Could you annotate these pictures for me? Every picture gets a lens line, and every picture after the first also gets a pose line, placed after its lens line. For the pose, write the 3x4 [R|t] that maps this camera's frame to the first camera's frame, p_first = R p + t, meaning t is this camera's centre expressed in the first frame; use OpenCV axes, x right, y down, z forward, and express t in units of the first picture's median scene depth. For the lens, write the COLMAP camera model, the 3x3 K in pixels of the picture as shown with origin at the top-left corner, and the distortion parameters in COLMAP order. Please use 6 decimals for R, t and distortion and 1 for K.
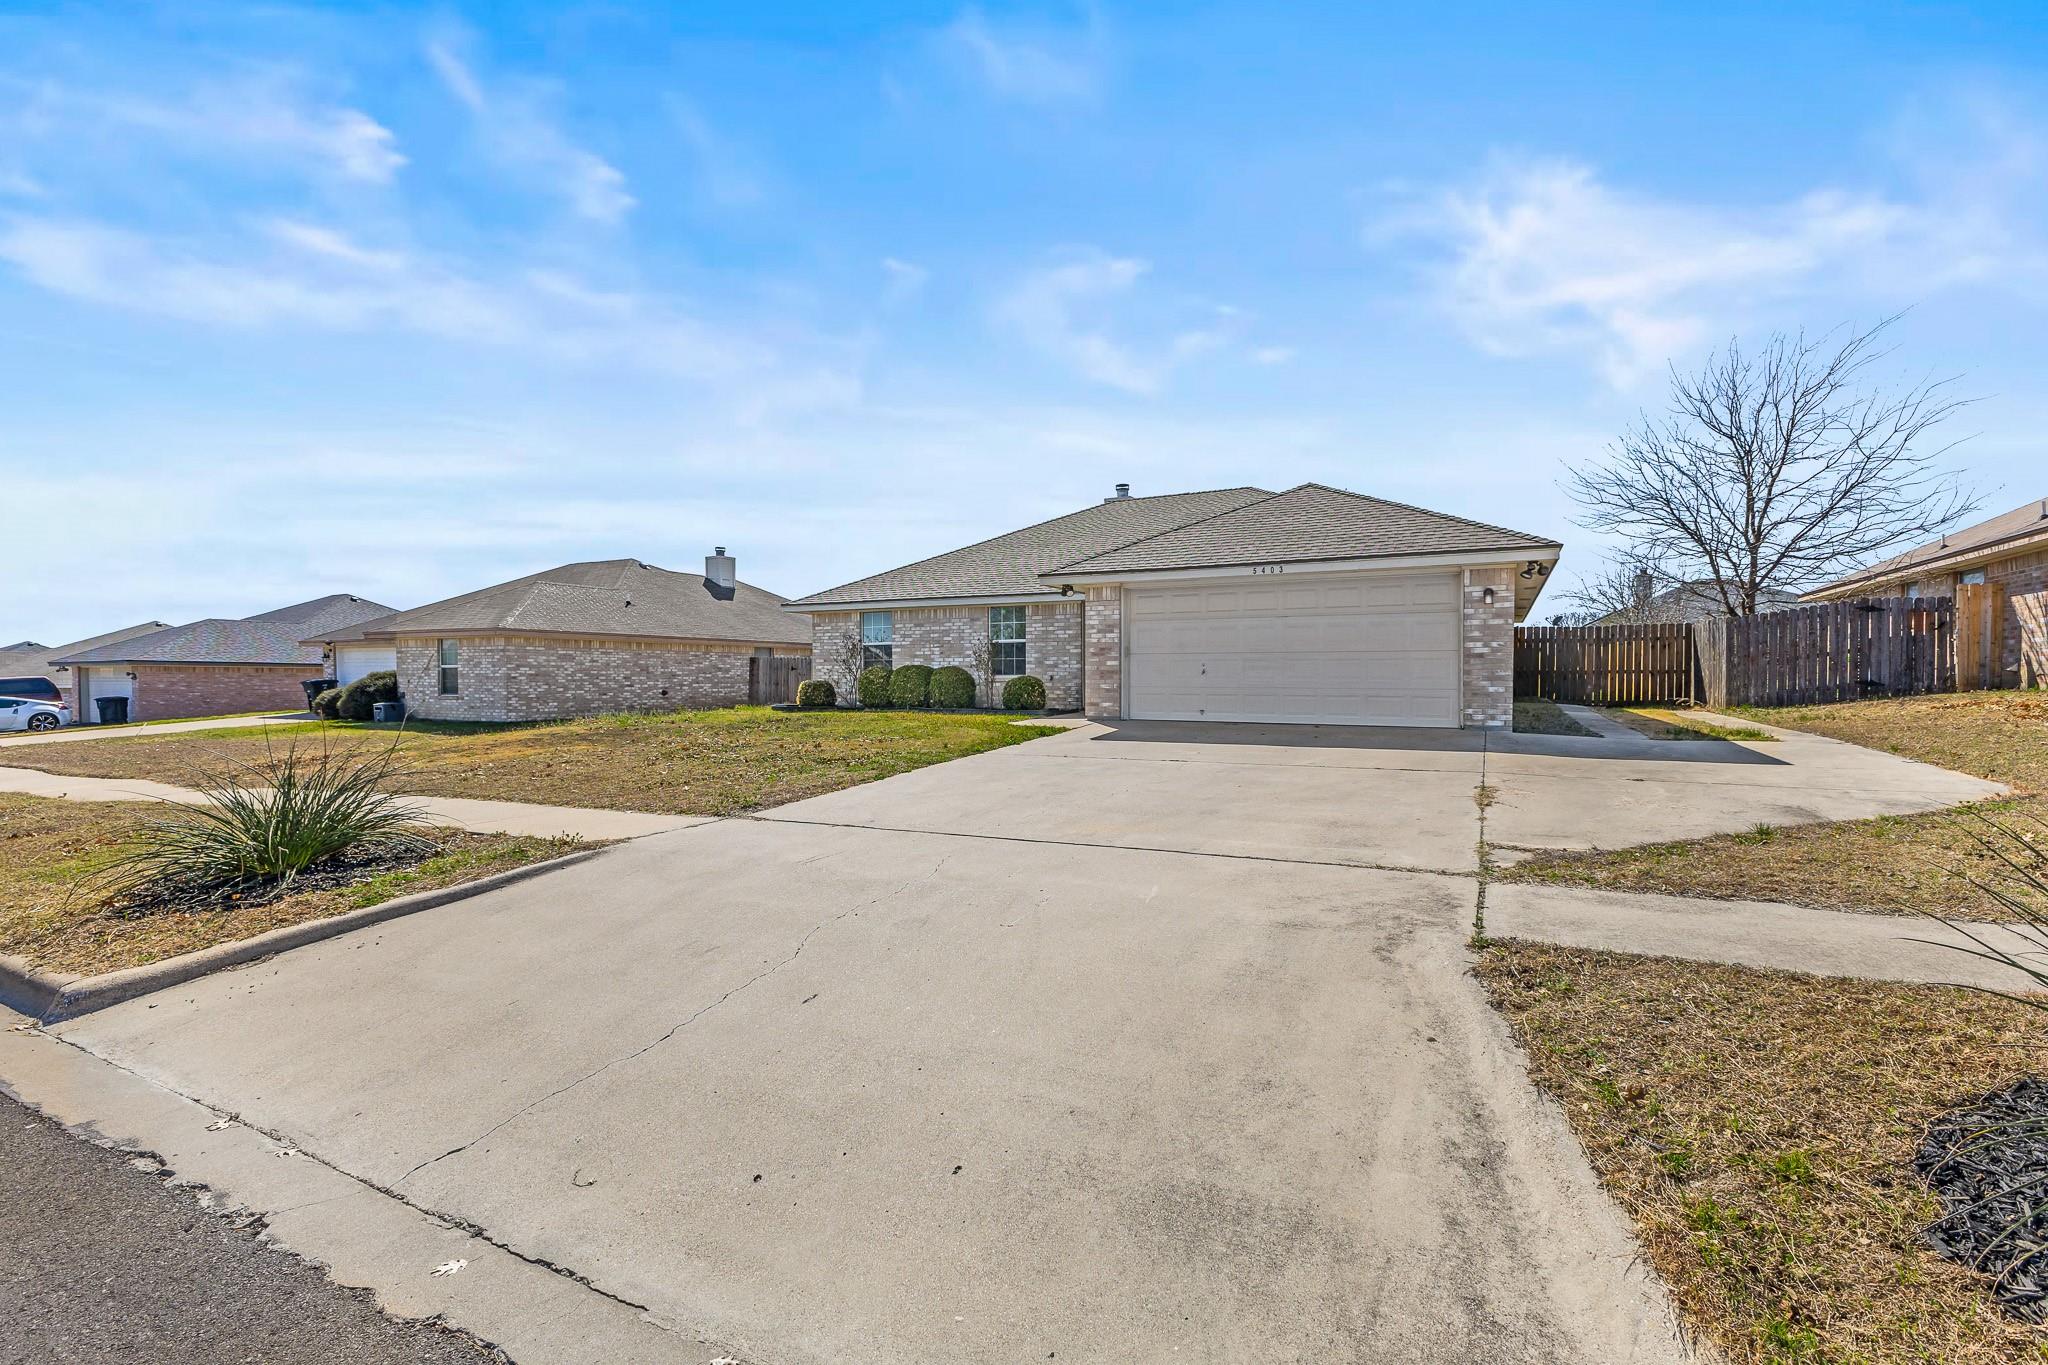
lens RADIAL K [[890.9, 0, 1024.2], [0, 890.9, 678.9], [0, 0, 1]] dist [0.019351, -0.003995]
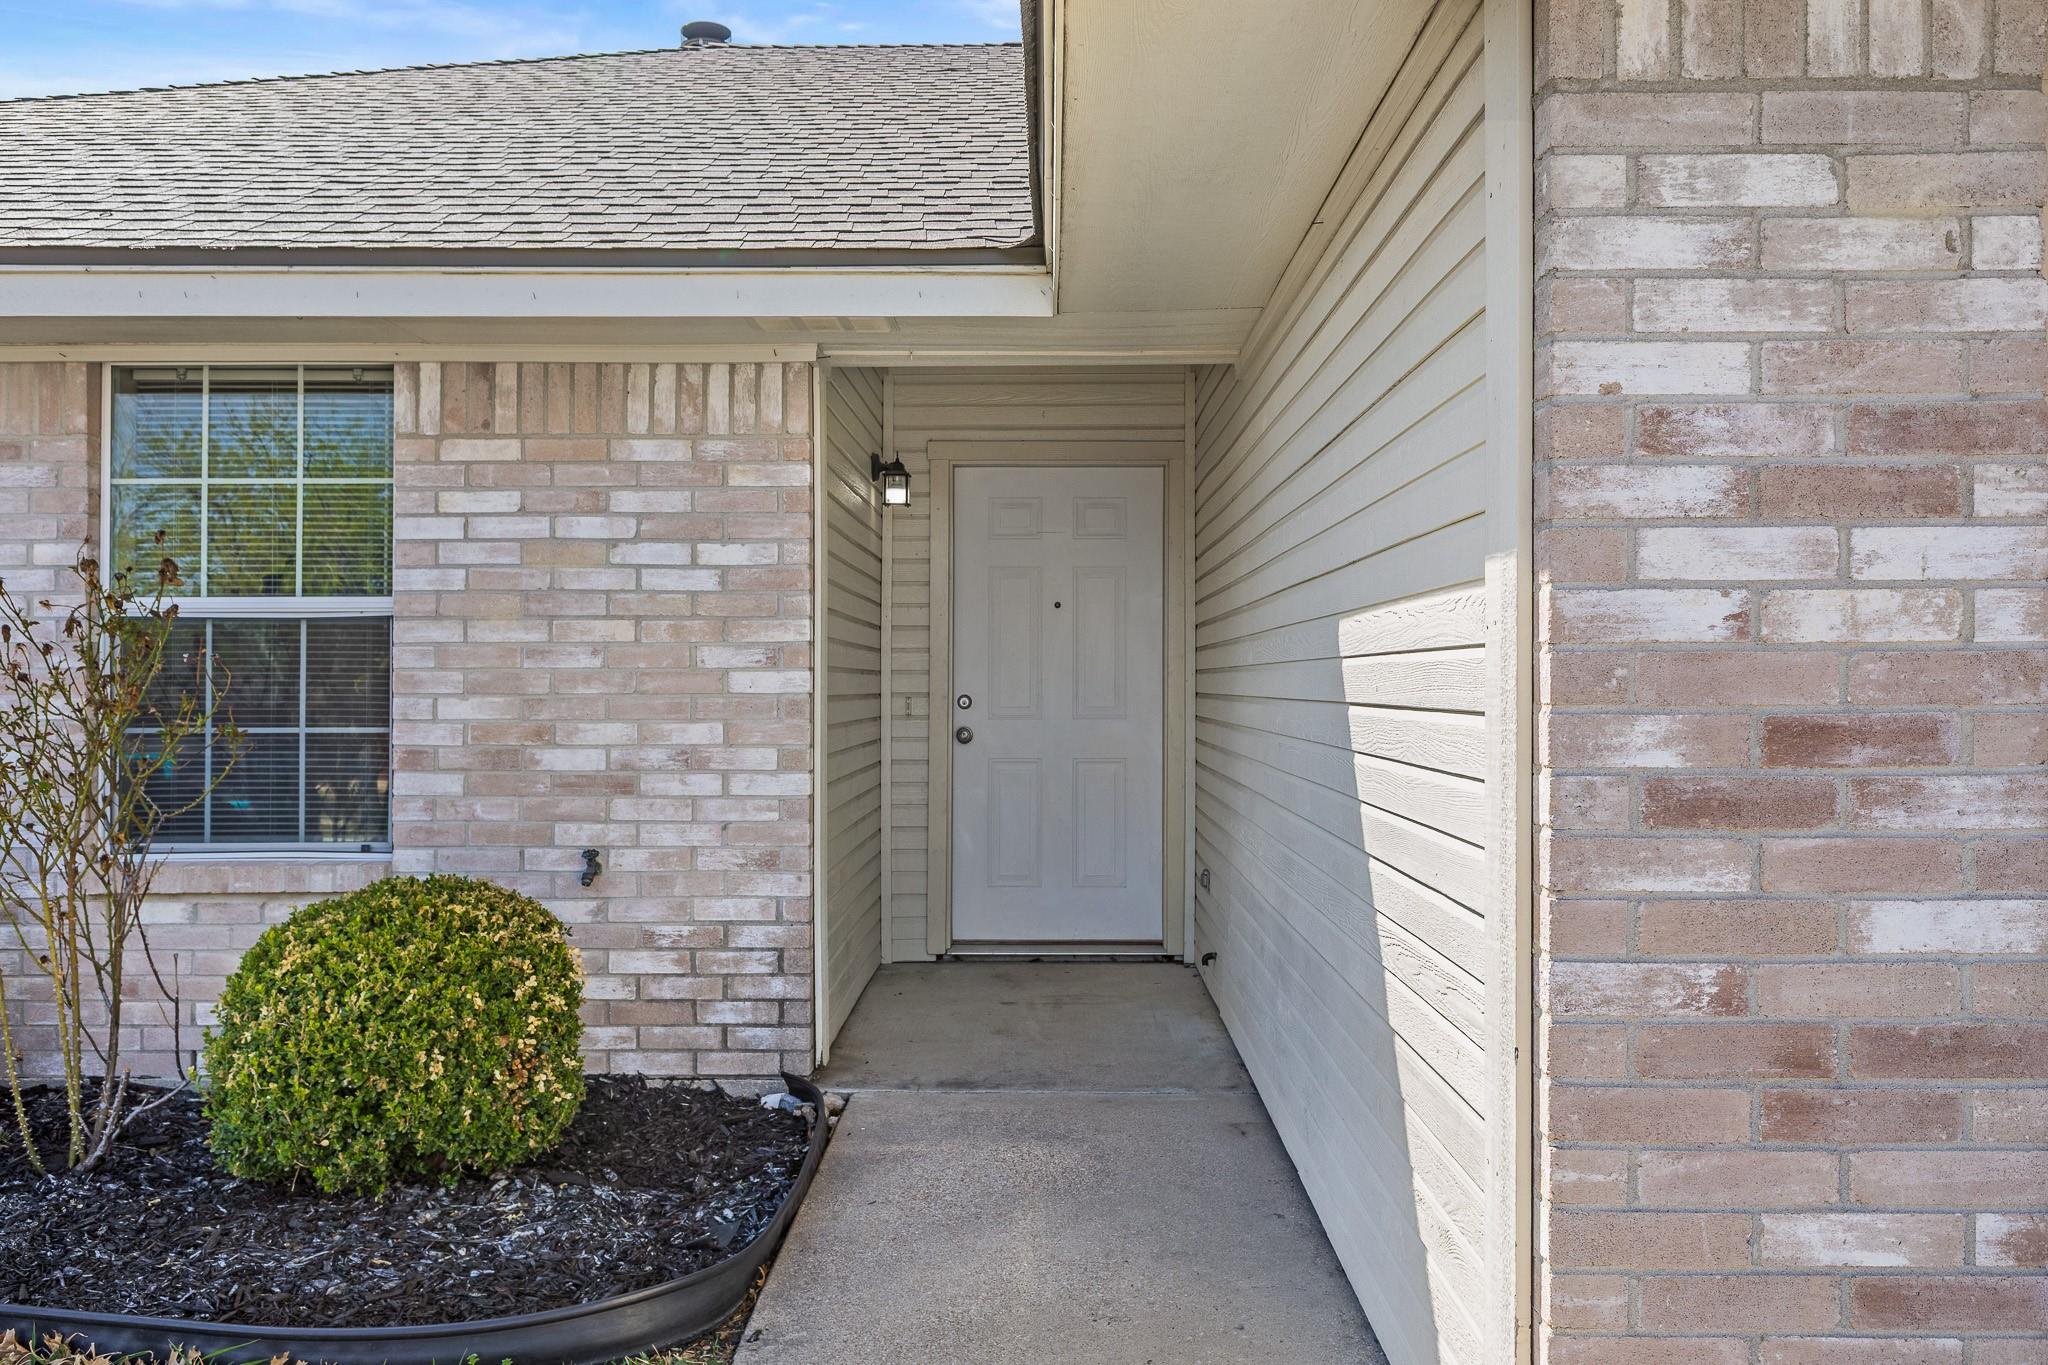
lens RADIAL K [[1620.1, 0, 1026.0], [0, 1620.1, 681.4], [0, 0, 1]] dist [-0.001565, -0.000523]
pose [[0.890447, 0.005535, 0.455053, -0.026187], [-0.002682, 0.999973, -0.006913, -0.029528], [-0.455079, 0.004935, 0.890438, 0.730598]]
